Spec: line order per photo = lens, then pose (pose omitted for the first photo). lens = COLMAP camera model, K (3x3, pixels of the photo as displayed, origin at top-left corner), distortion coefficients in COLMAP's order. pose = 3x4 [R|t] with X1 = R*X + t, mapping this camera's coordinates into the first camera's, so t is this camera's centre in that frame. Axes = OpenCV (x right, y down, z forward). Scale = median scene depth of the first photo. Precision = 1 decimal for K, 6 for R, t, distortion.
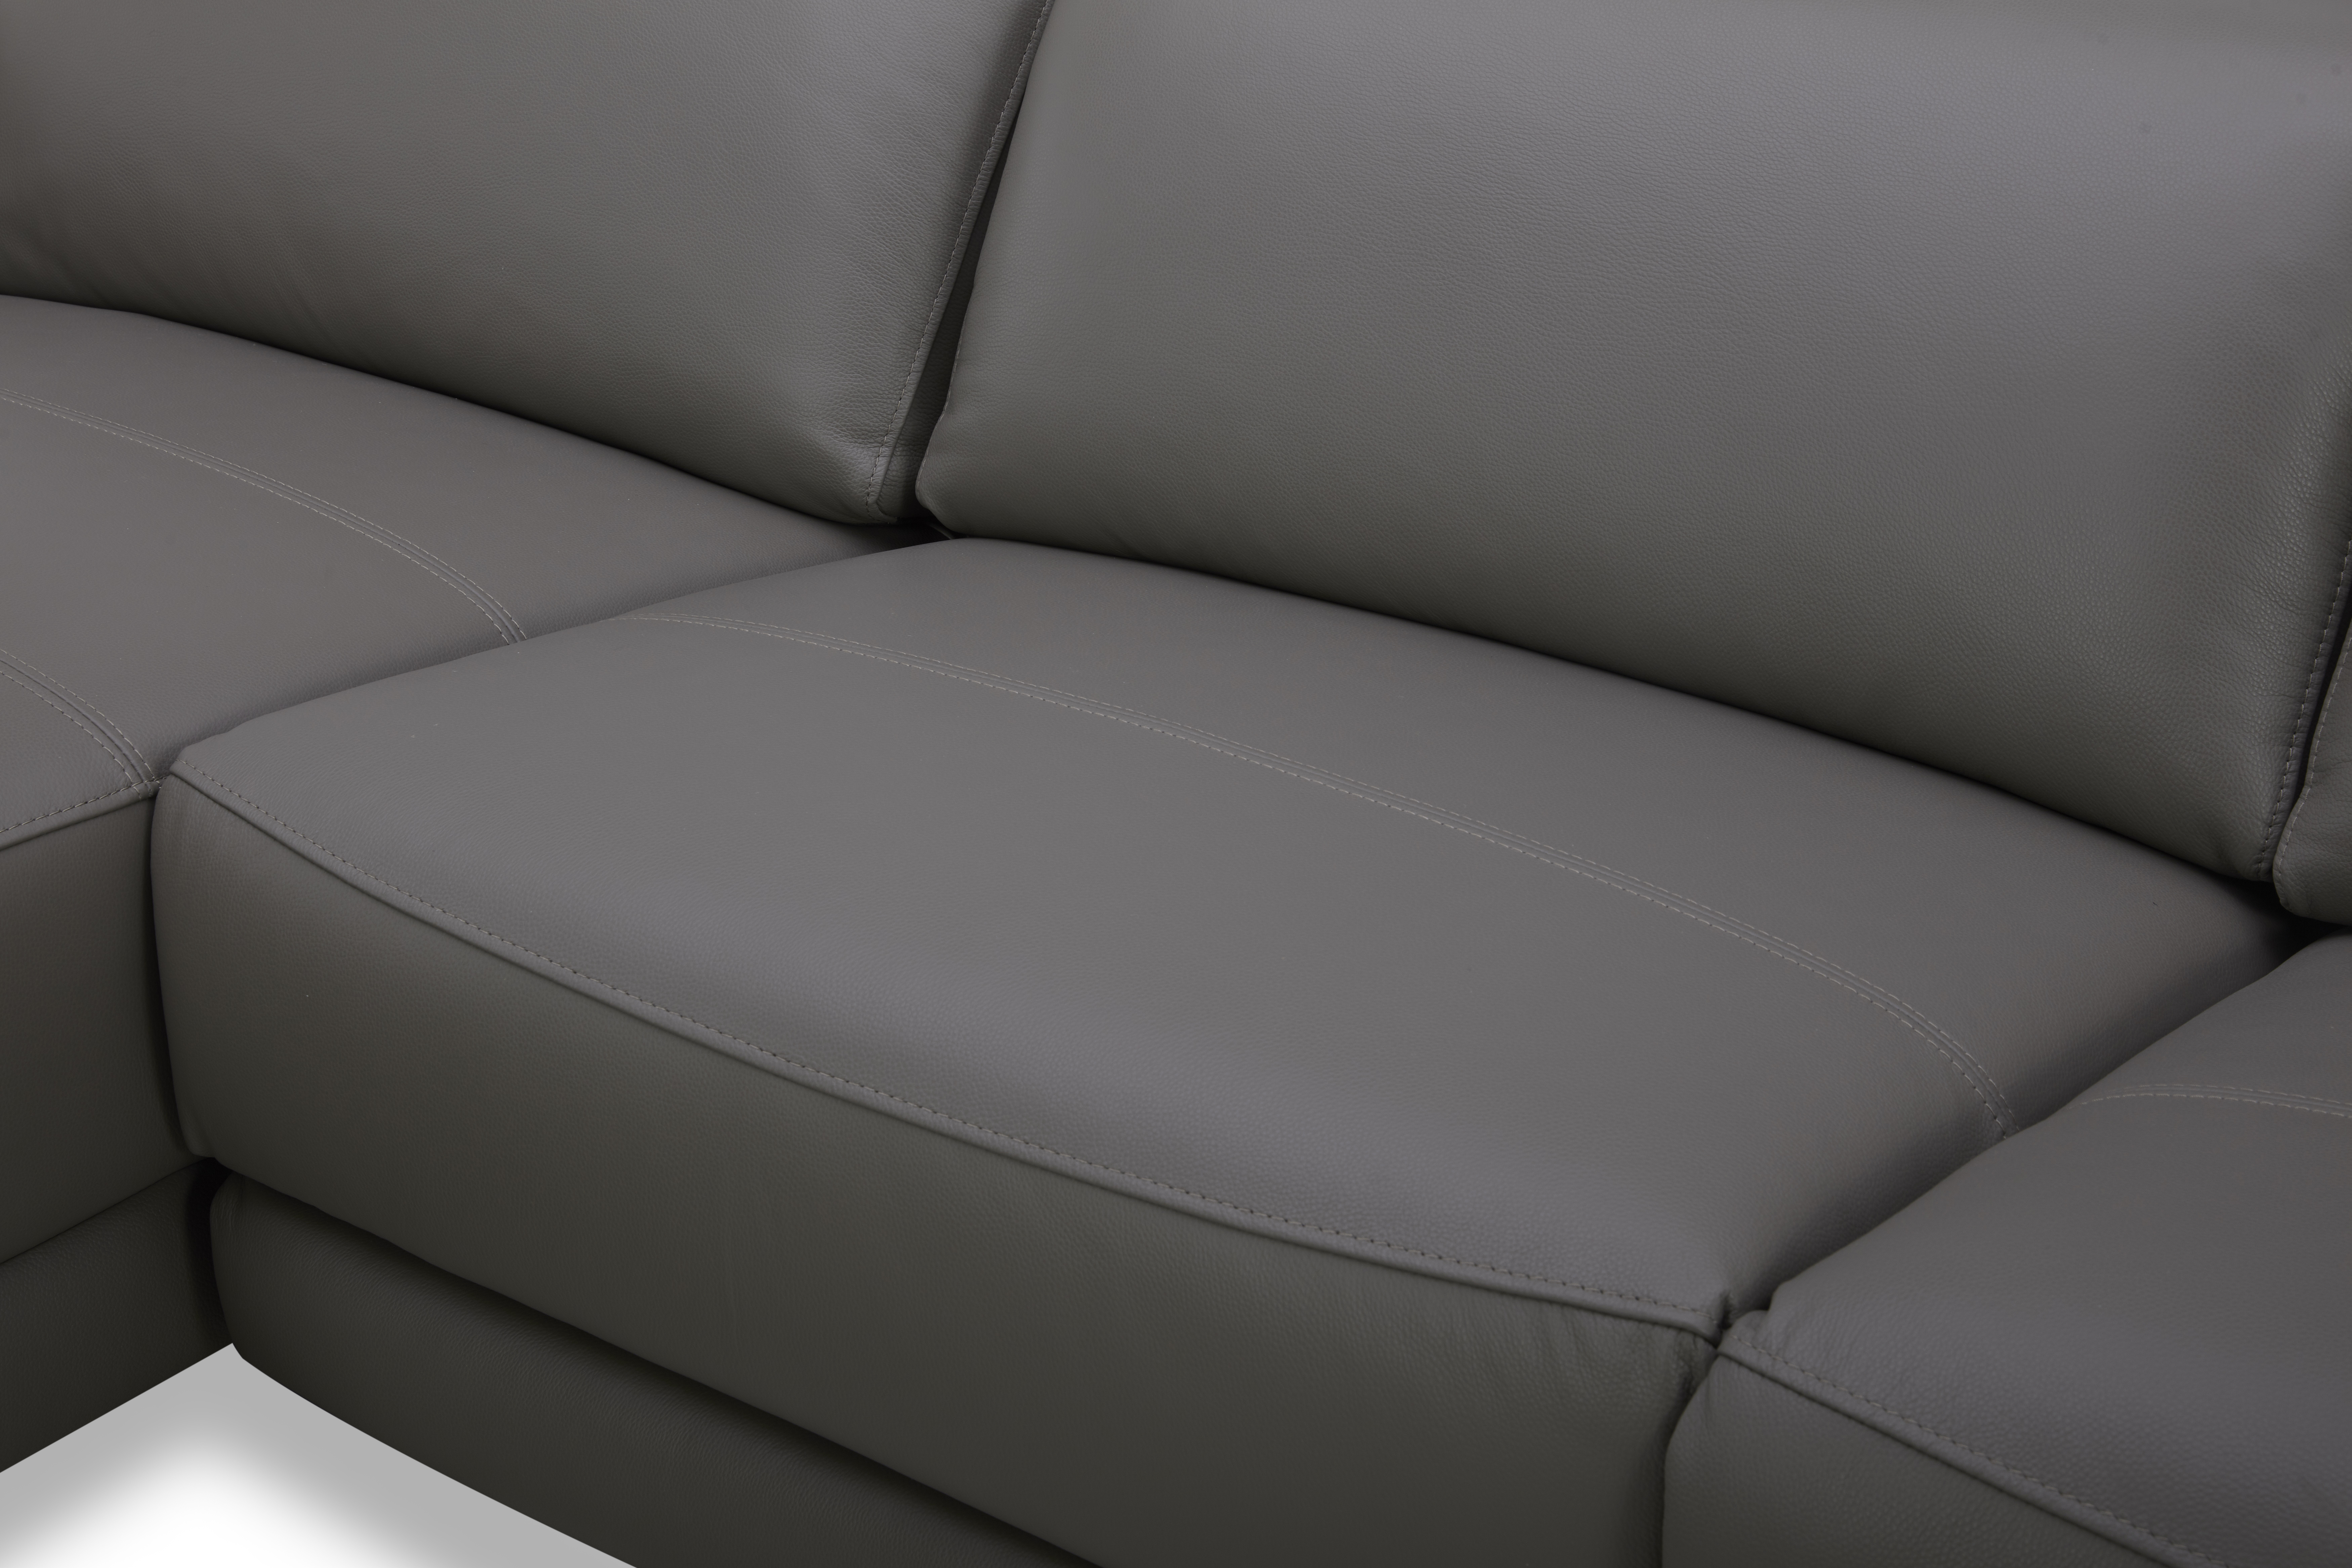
lens RADIAL K [[4431.9, 0, 1176.0], [0, 4431.9, 784.0], [0, 0, 1]] dist [-0.135592, 0.503852]
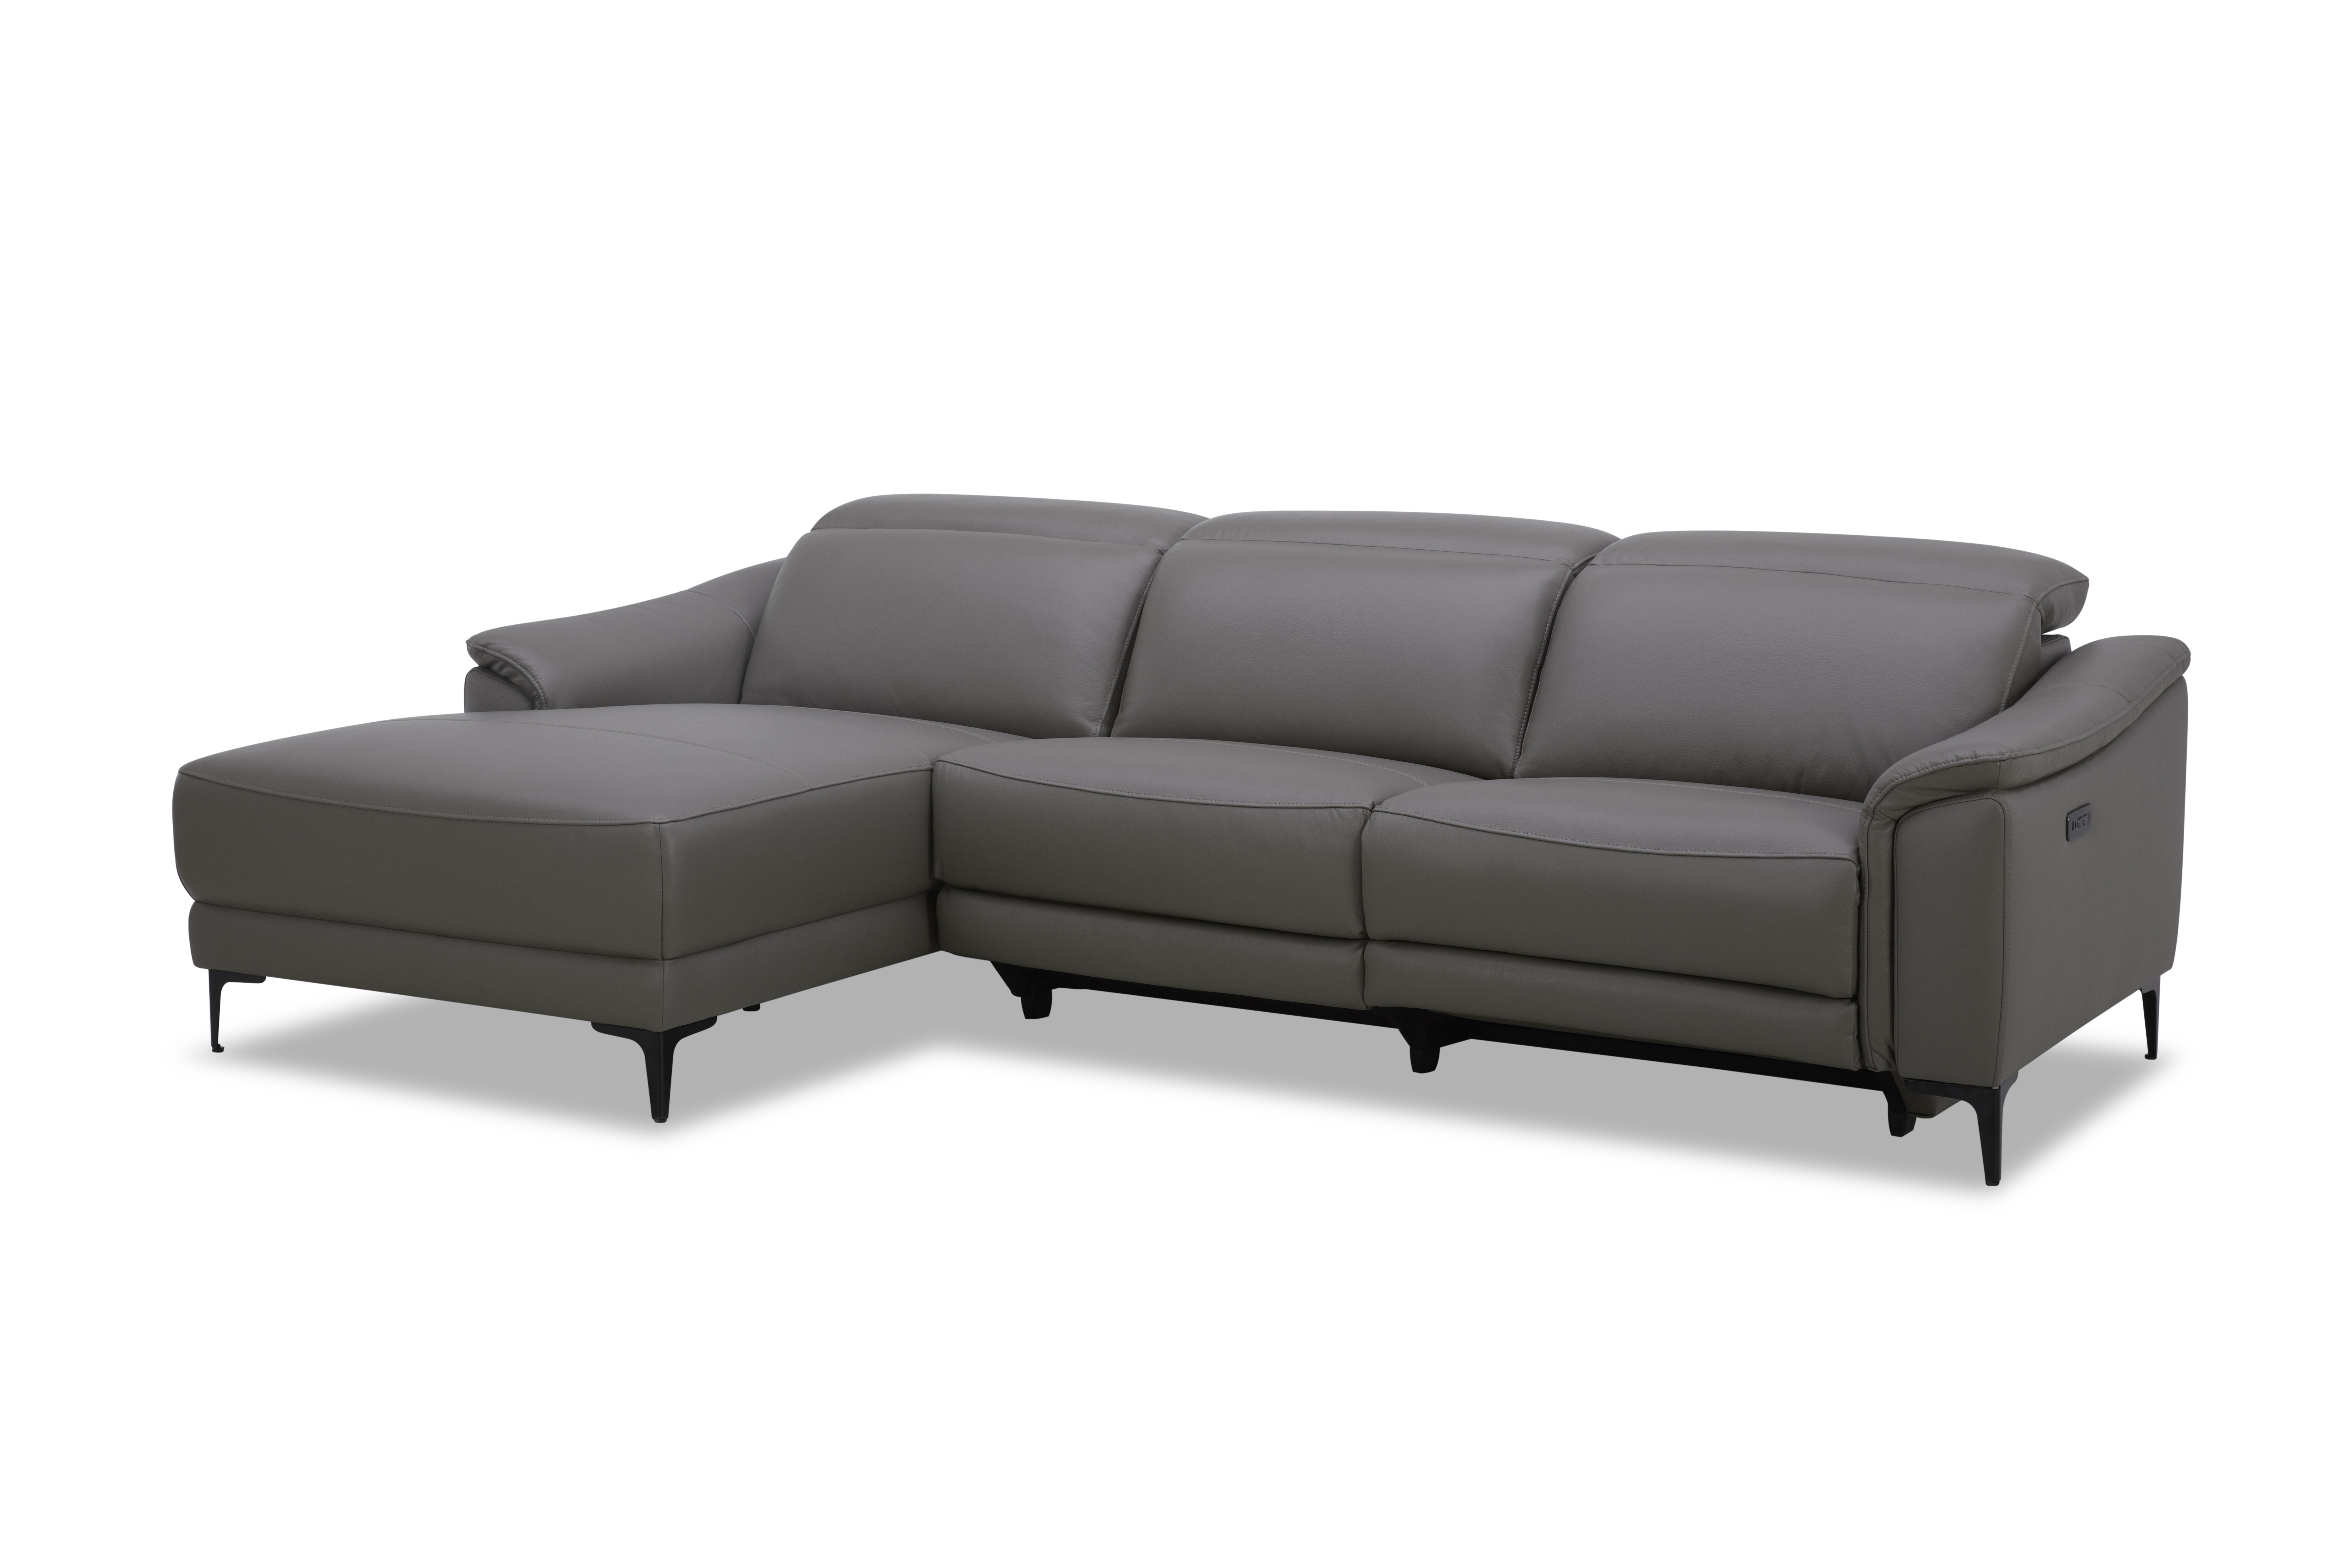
lens RADIAL K [[4033.8, 0, 1176.0], [0, 4033.8, 784.0], [0, 0, 1]] dist [0.123508, 0.053403]
pose [[0.995778, -0.012423, 0.090952, -0.323024], [0.035970, 0.964373, -0.262090, 0.855852], [-0.084455, 0.264255, 0.960748, -2.104100]]
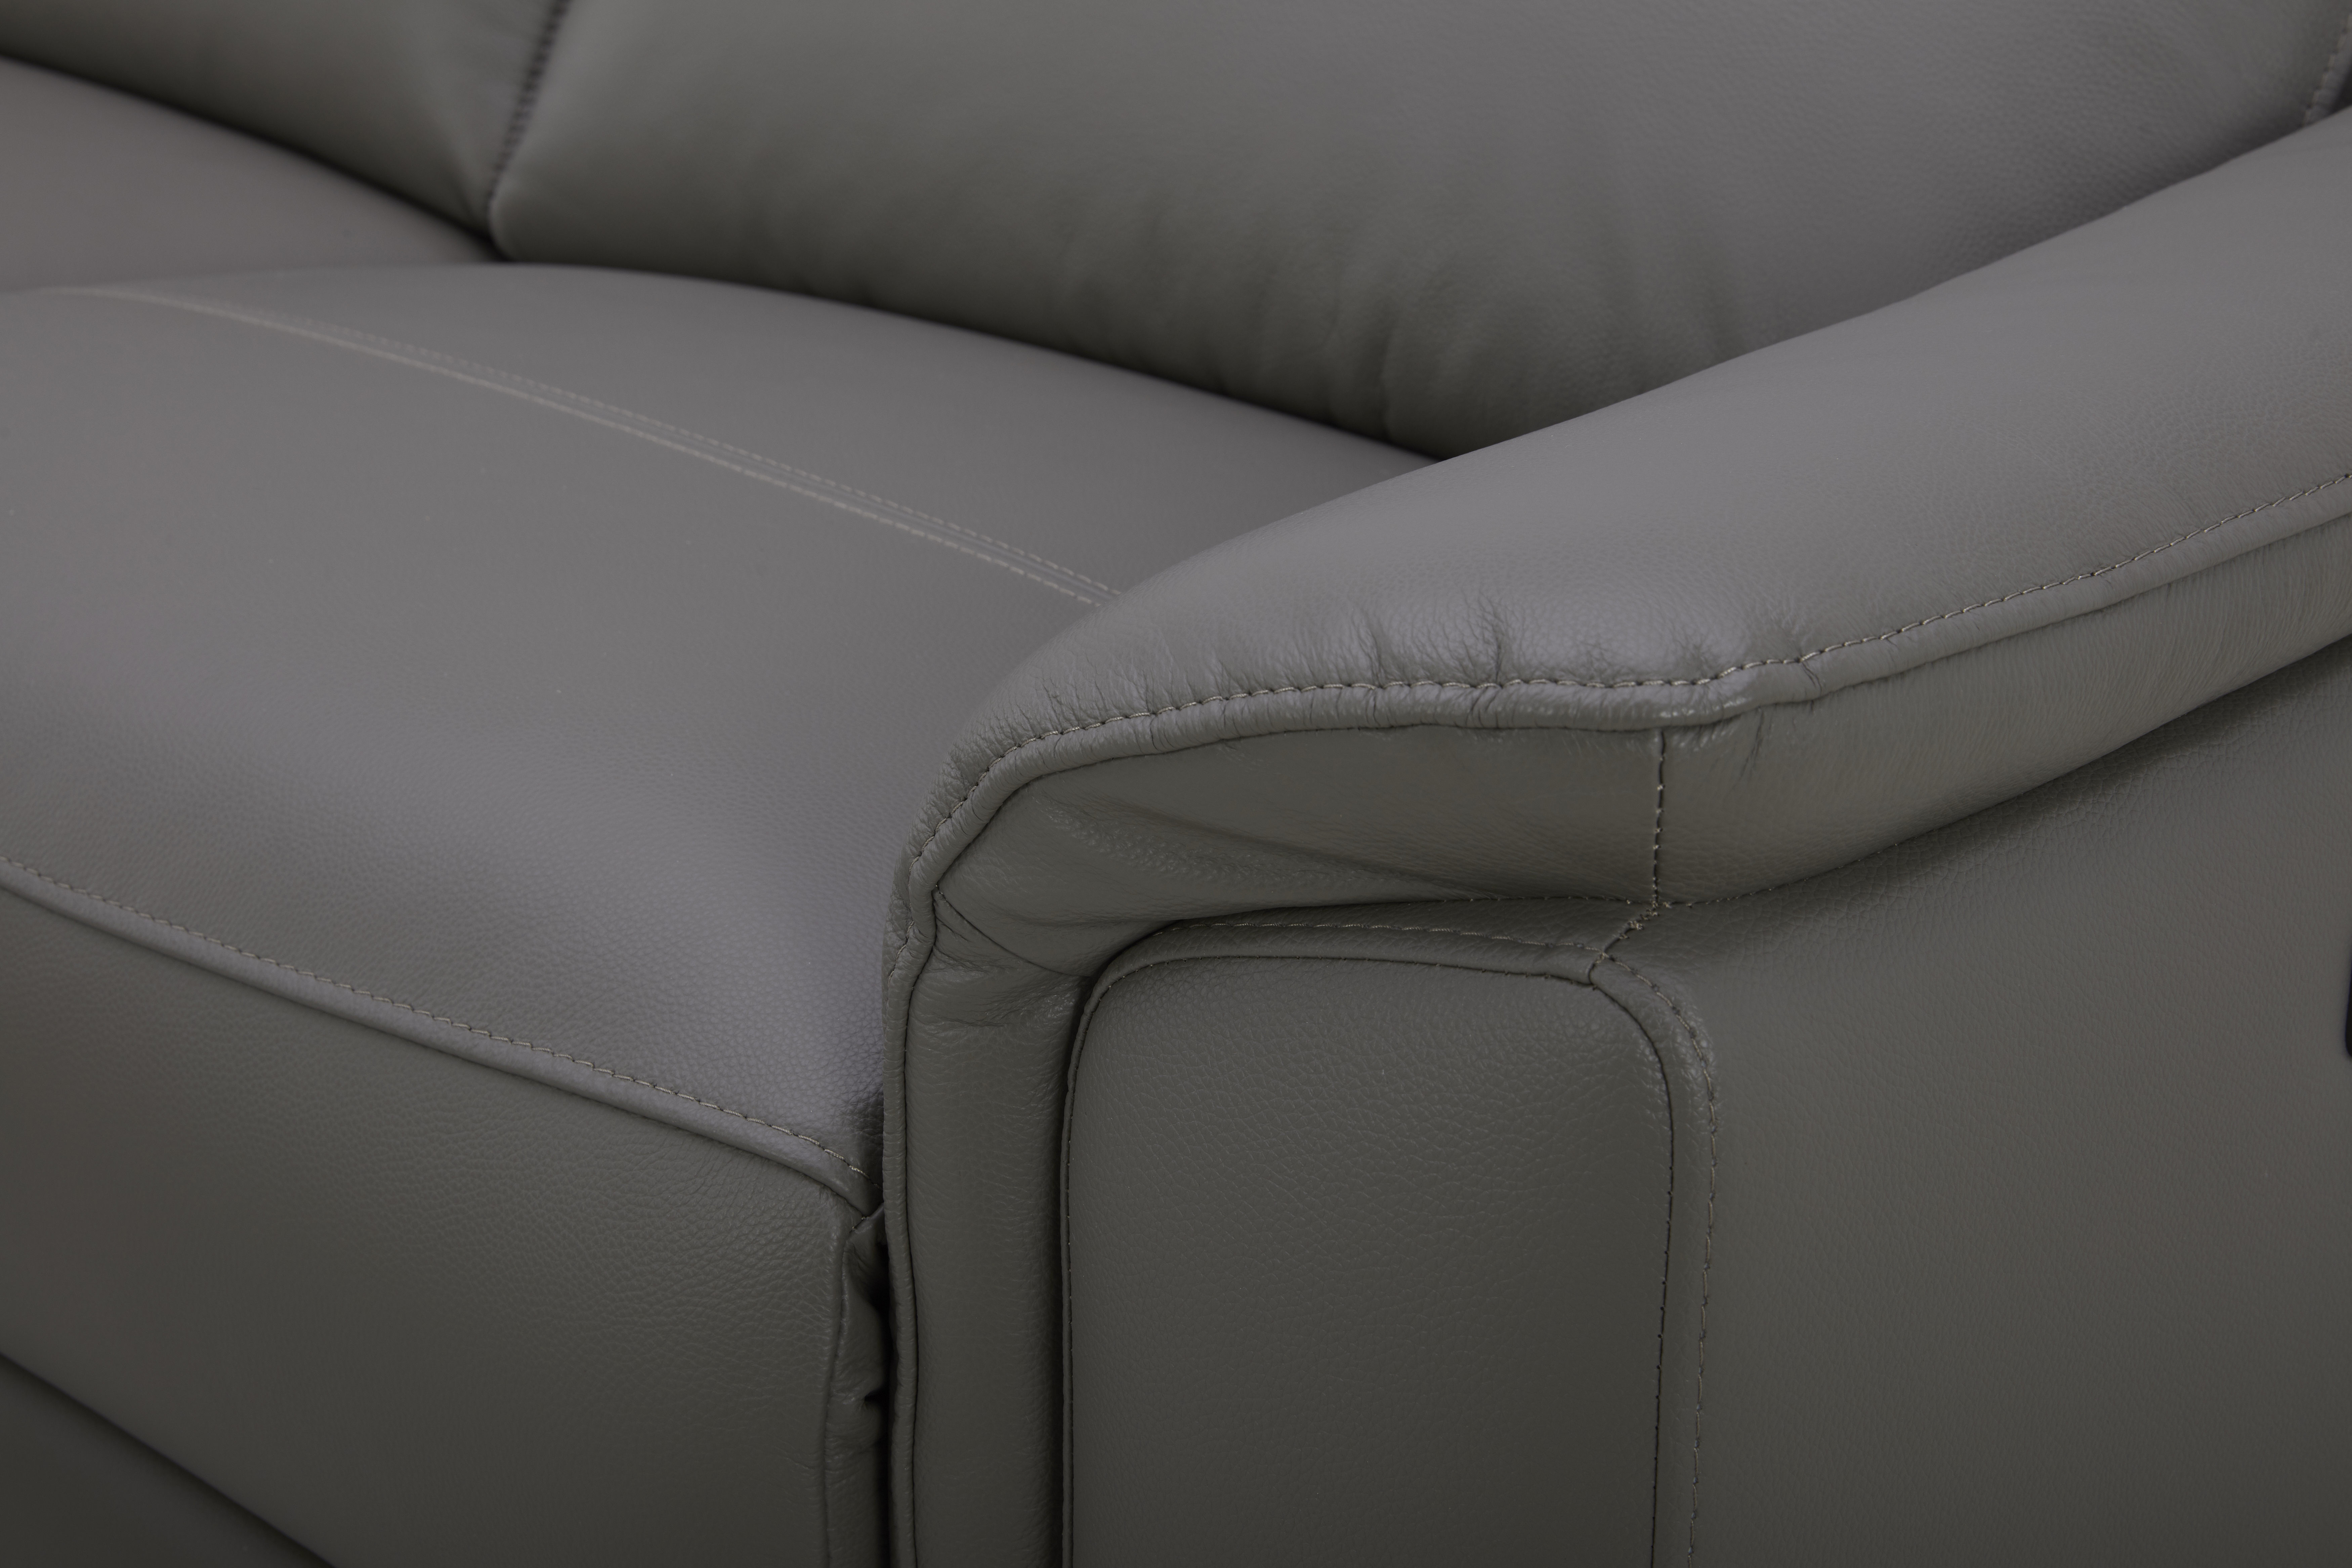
lens RADIAL K [[4431.9, 0, 1176.0], [0, 4431.9, 784.0], [0, 0, 1]] dist [-0.135592, 0.503852]
pose [[0.990668, 0.065617, -0.119459, 0.482720], [-0.071393, 0.996445, -0.044728, 0.170854], [0.116100, 0.052839, 0.991831, 0.071594]]
